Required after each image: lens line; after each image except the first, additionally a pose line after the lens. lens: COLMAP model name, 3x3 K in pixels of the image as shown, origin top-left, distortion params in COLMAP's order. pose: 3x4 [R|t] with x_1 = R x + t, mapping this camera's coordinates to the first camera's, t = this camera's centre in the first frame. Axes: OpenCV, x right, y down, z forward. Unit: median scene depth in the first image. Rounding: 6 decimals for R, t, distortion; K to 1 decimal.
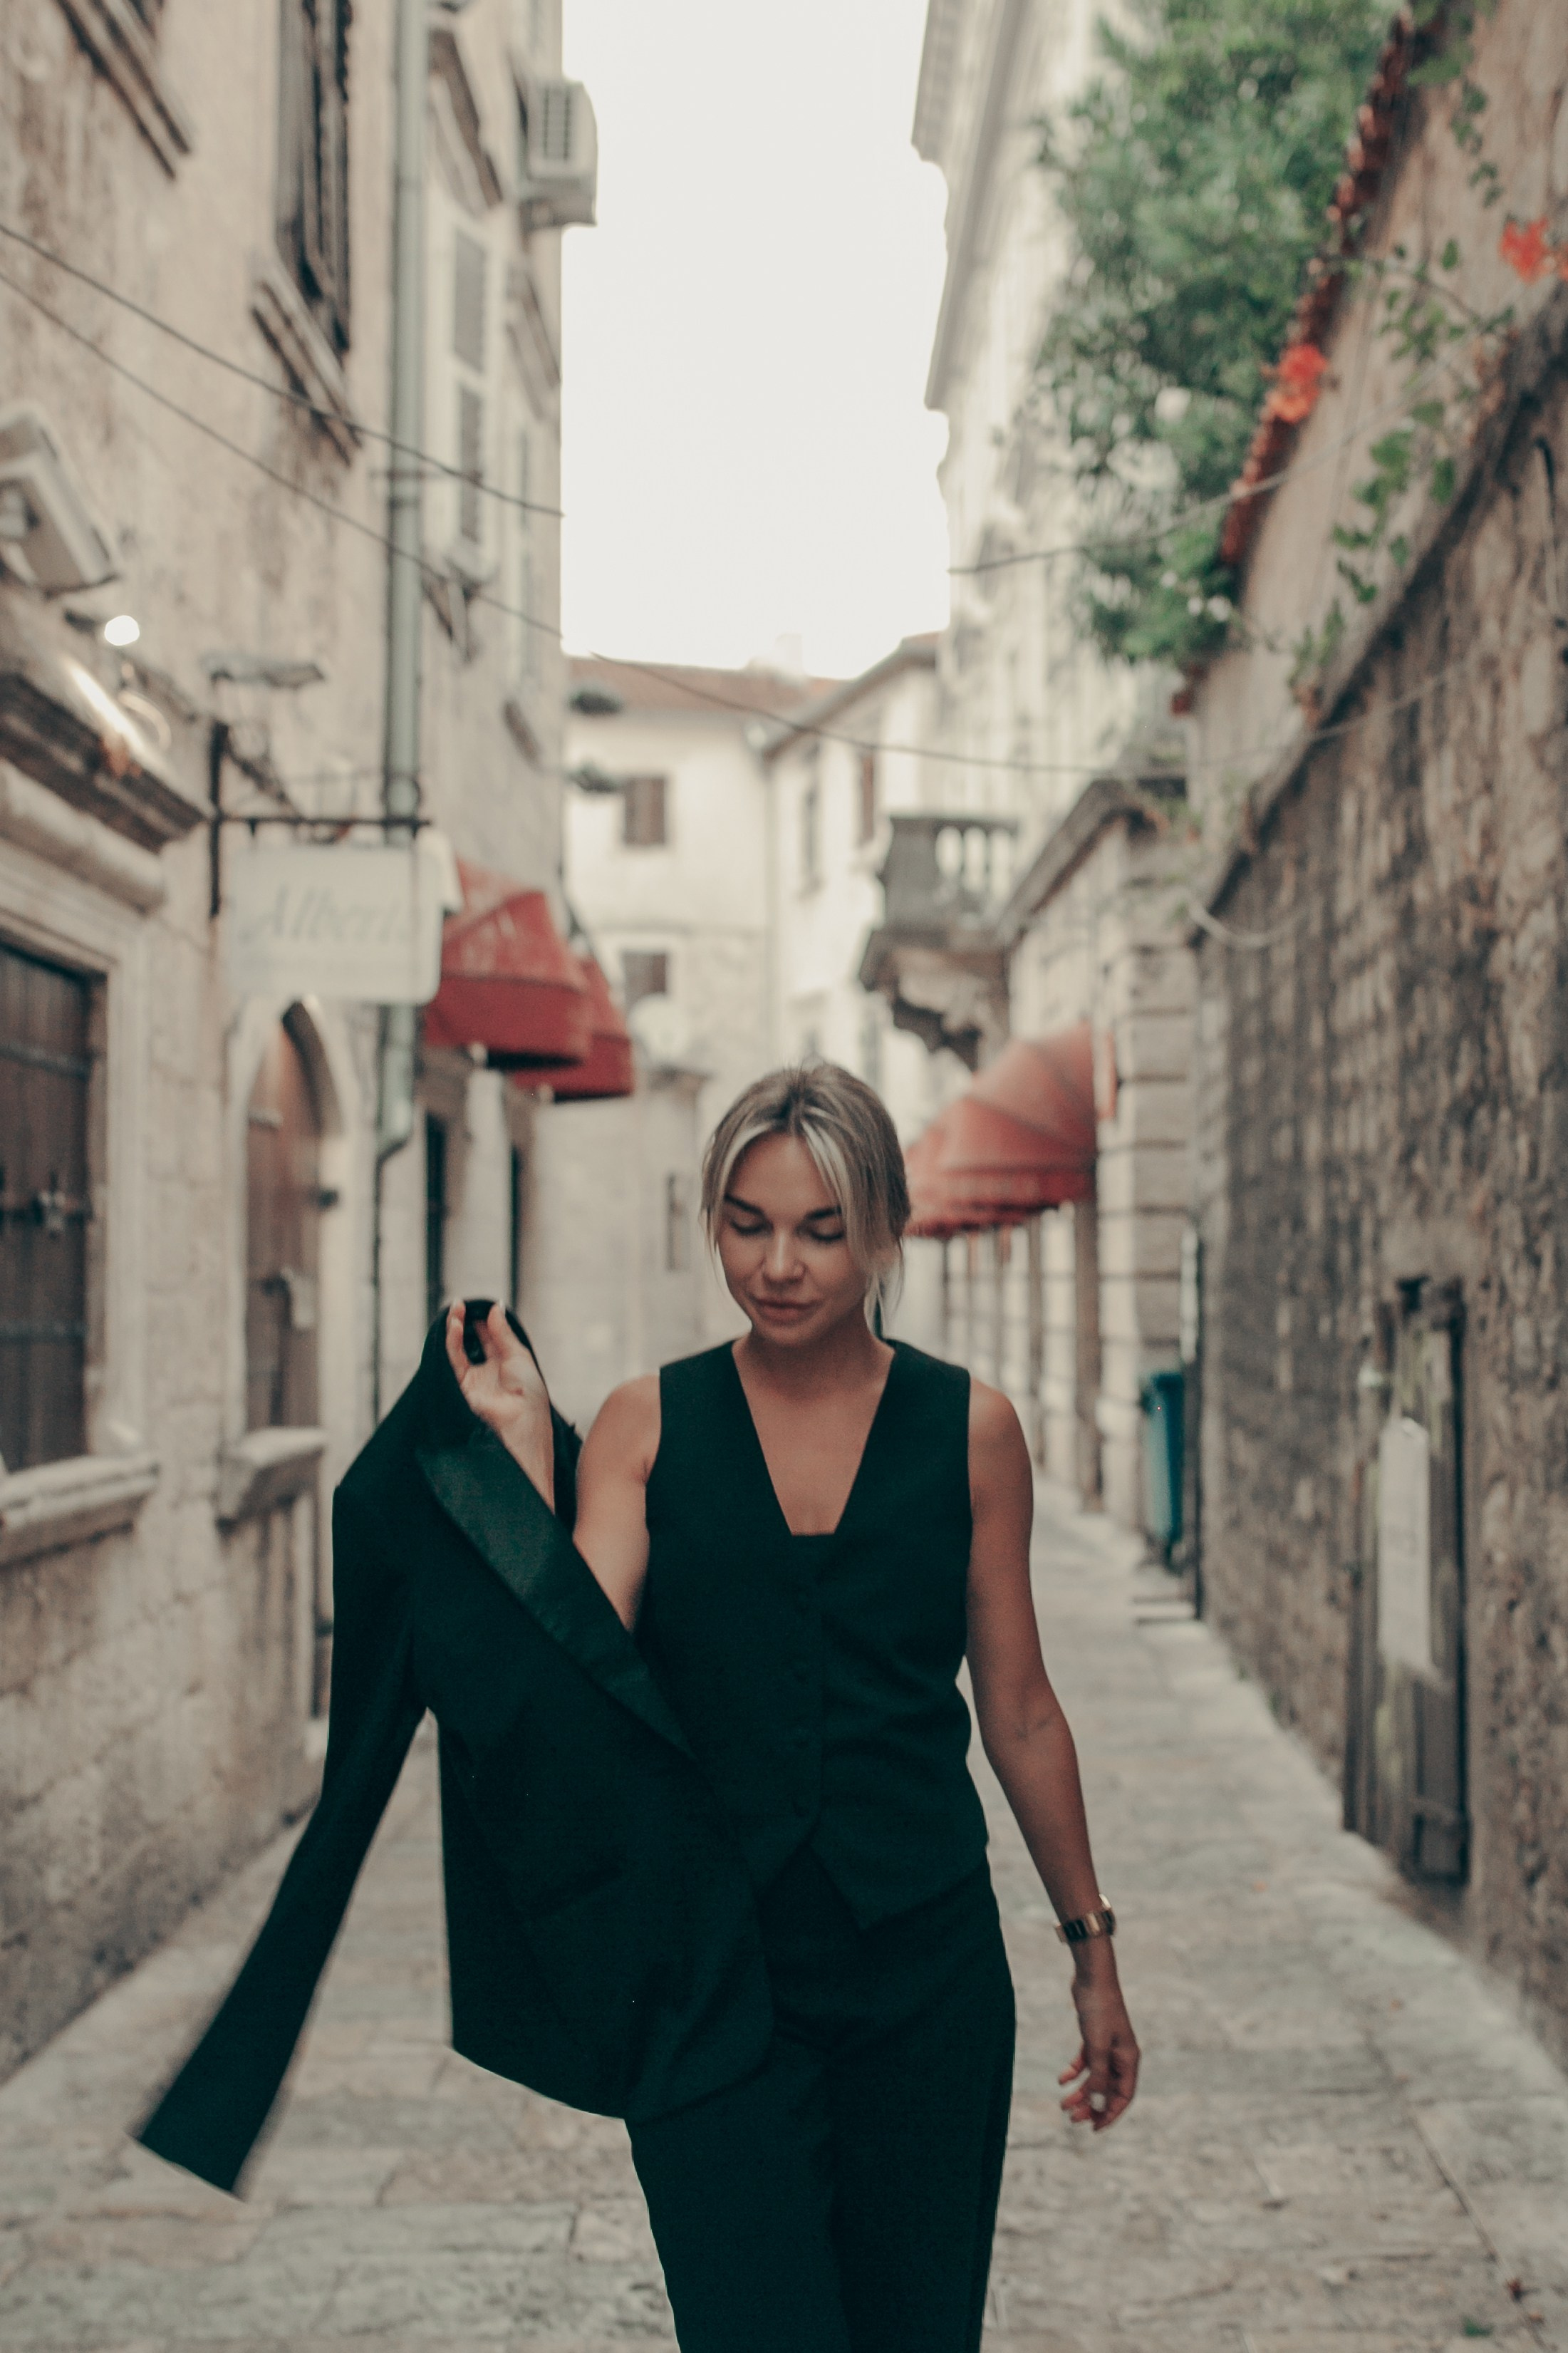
lens RADIAL K [[2327.4, 0, 783.4], [0, 2327.4, 1173.4], [0, 0, 1]] dist [-0.030507, 0.000000]
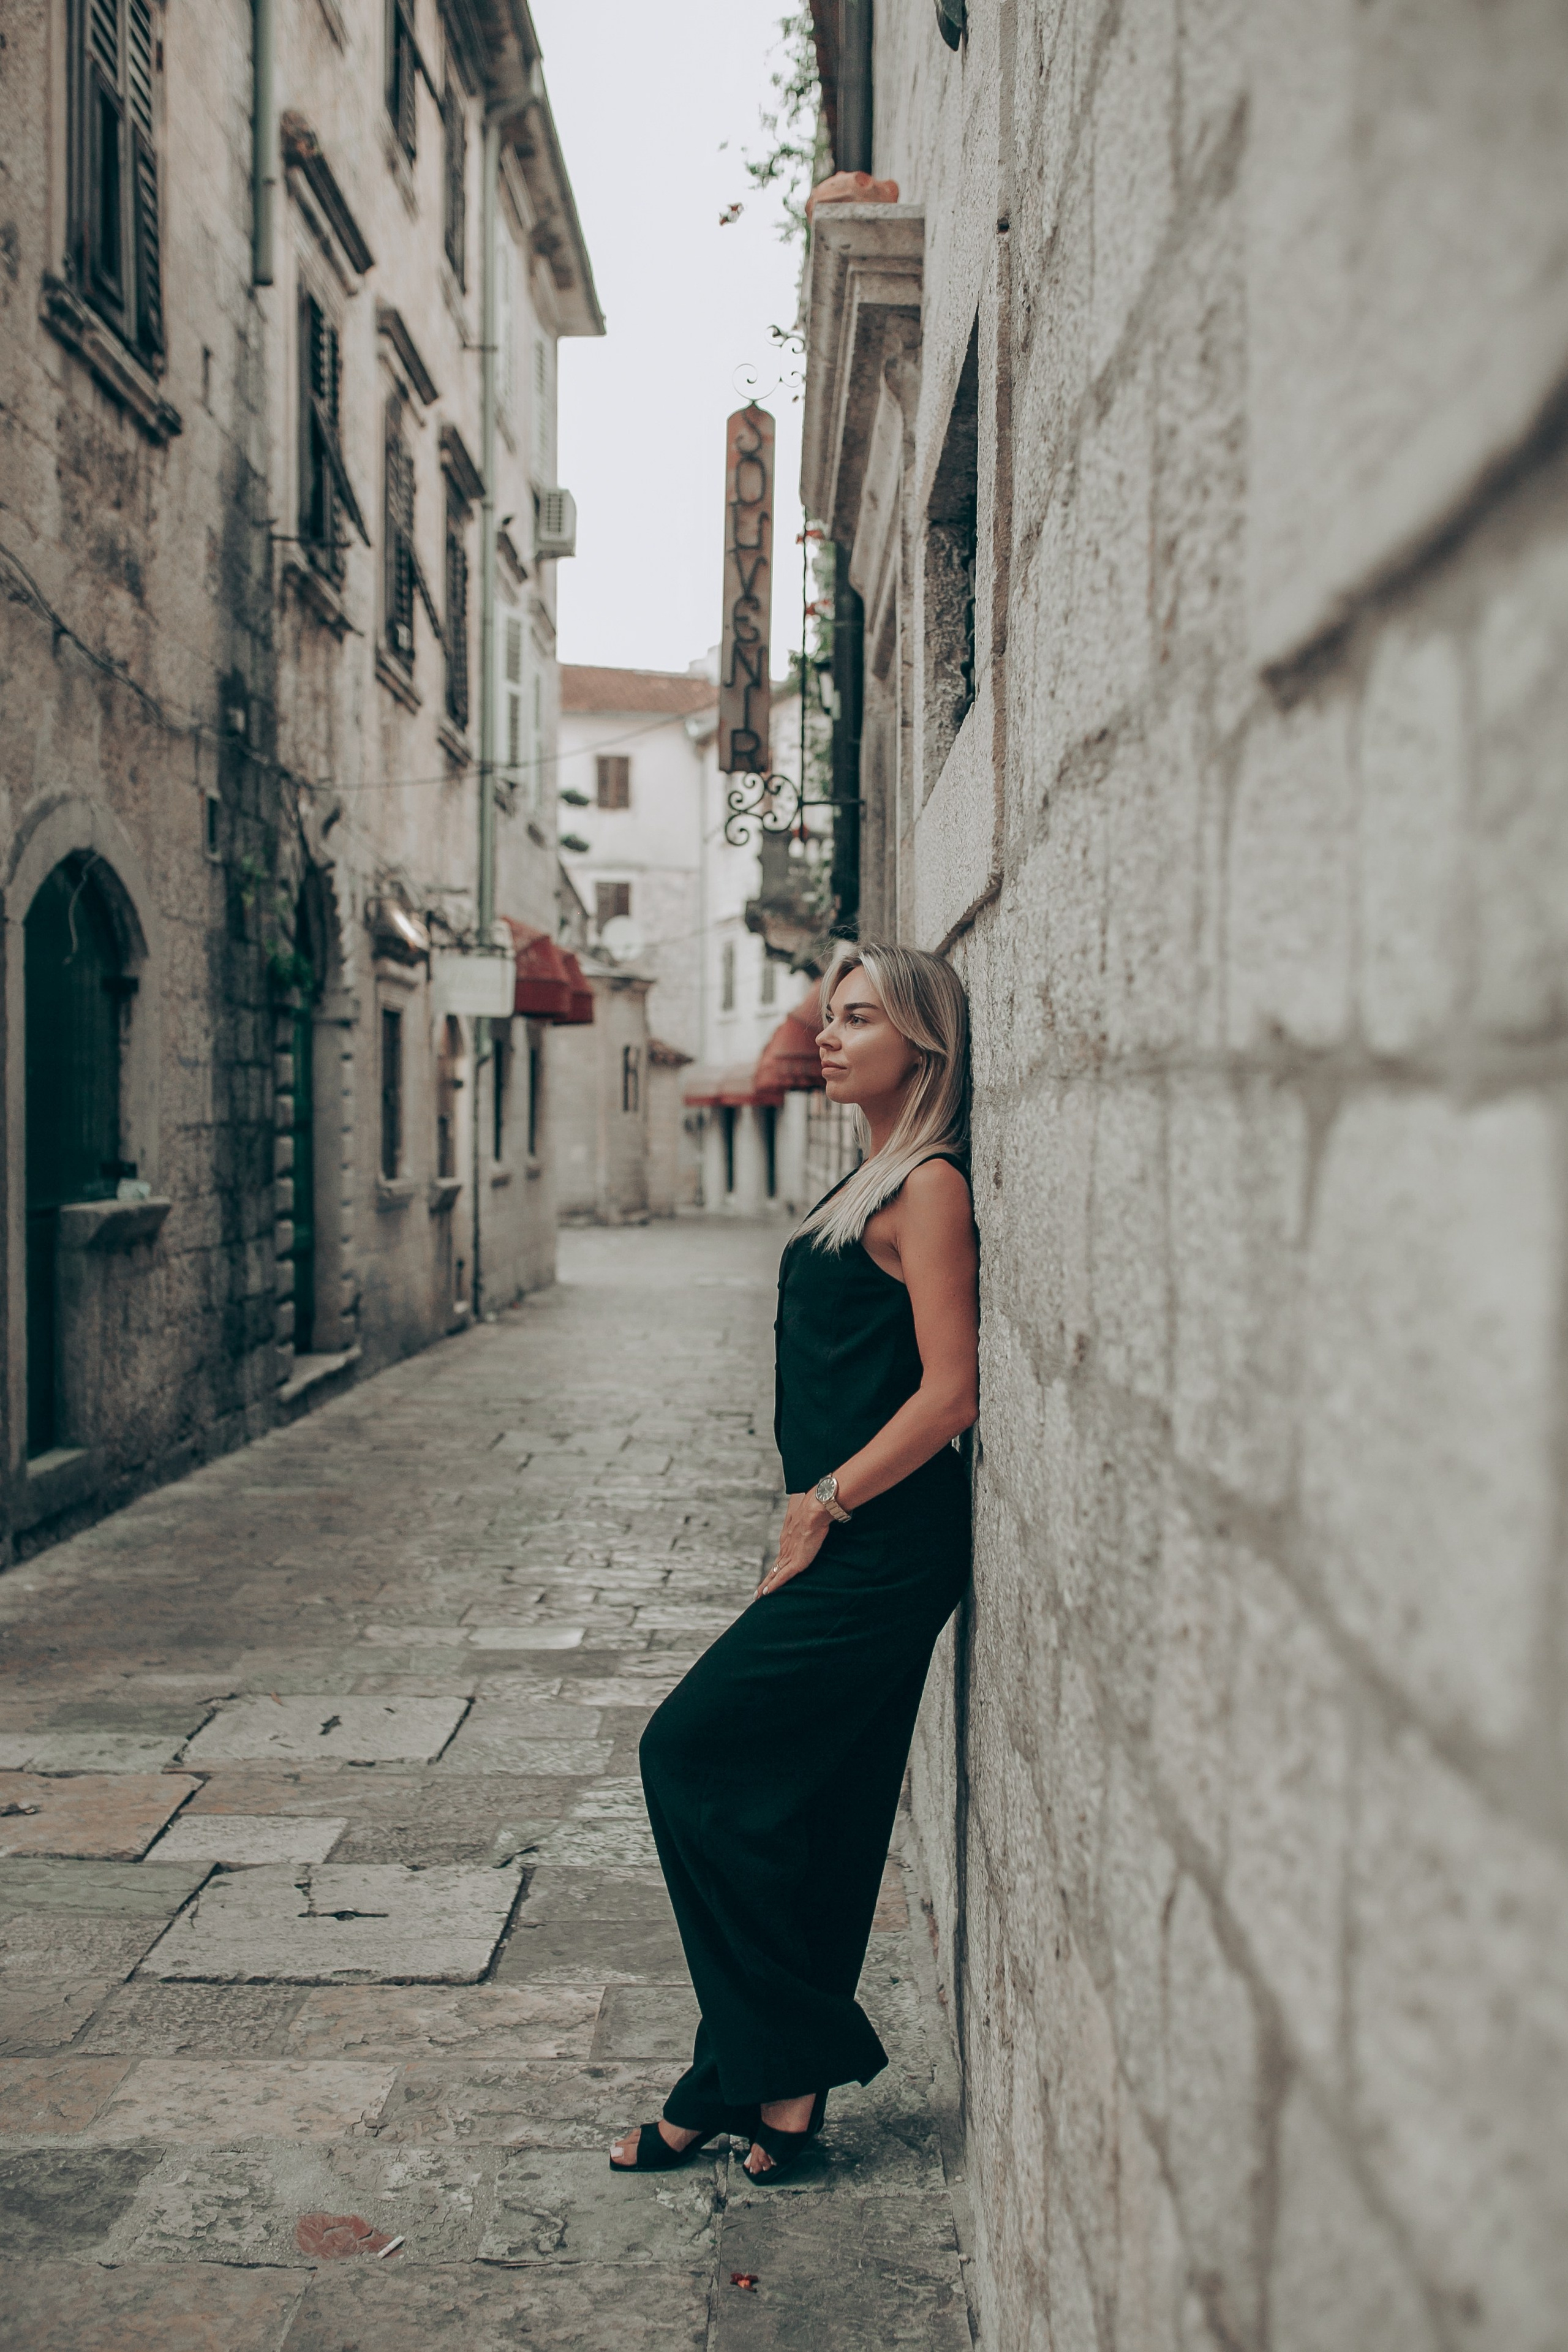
lens RADIAL K [[2326.8, 0, 787.9], [0, 2326.8, 1179.2], [0, 0, 1]] dist [-0.030507, 0.000000]
pose [[0.999937, 0.008191, 0.007727, 0.084241], [-0.008742, 0.997205, 0.074203, -0.049462], [-0.007097, -0.074266, 0.997213, -0.951070]]
